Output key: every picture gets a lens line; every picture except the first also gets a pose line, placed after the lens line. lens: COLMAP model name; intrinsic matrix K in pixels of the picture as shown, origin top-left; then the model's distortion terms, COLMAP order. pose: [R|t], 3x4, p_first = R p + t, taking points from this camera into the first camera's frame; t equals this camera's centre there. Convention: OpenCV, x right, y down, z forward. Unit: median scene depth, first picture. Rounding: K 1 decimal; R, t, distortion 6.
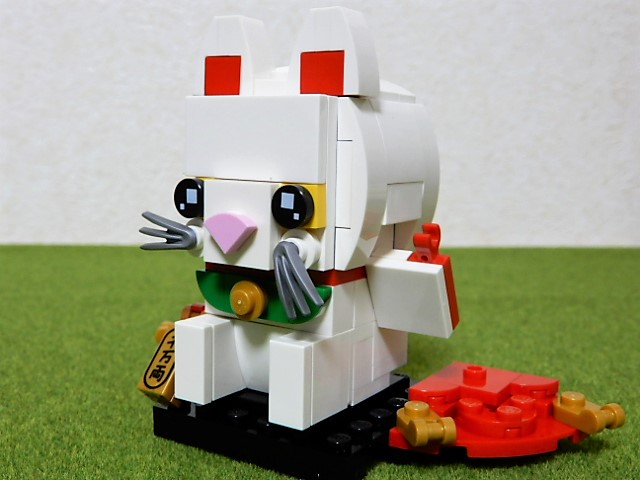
lens RADIAL K [[784.4, 0, 320.0], [0, 784.4, 240.0], [0, 0, 1]] dist [0.009326, -0.035379]
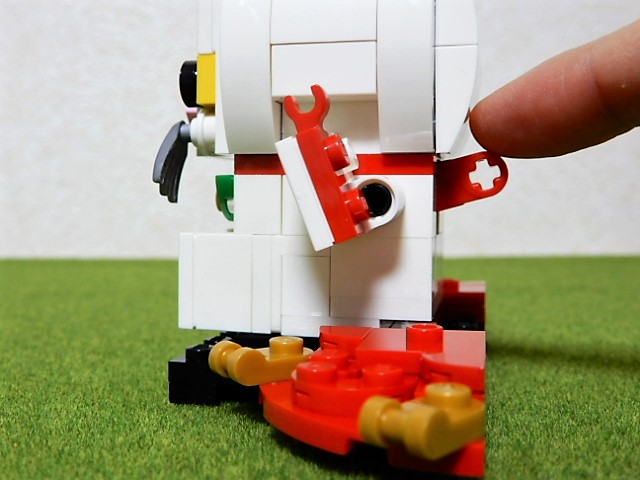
lens RADIAL K [[784.4, 0, 320.0], [0, 784.4, 240.0], [0, 0, 1]] dist [0.009326, -0.035379]
pose [[0.999664, -0.010162, 0.023845, 0.005115], [0.012060, 0.996655, -0.080825, 0.125011], [-0.022943, 0.081085, 0.996443, 0.149785]]
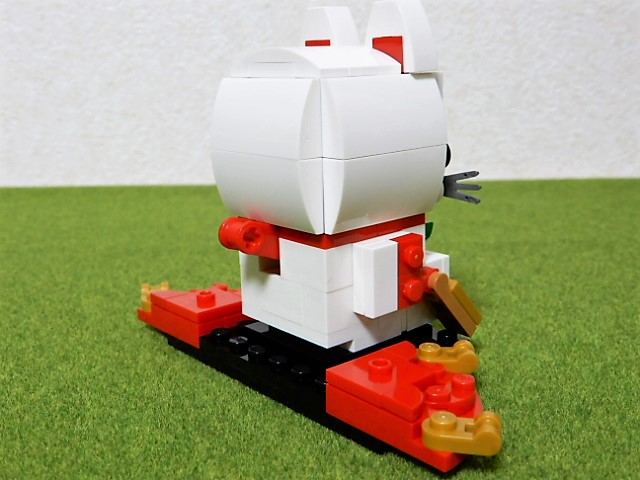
lens RADIAL K [[784.4, 0, 320.0], [0, 784.4, 240.0], [0, 0, 1]] dist [0.009326, -0.035379]
pose [[0.997986, -0.014523, -0.061744, 0.057385], [0.021277, 0.993684, 0.110180, -0.060355], [0.059754, -0.111272, 0.991992, -0.000830]]
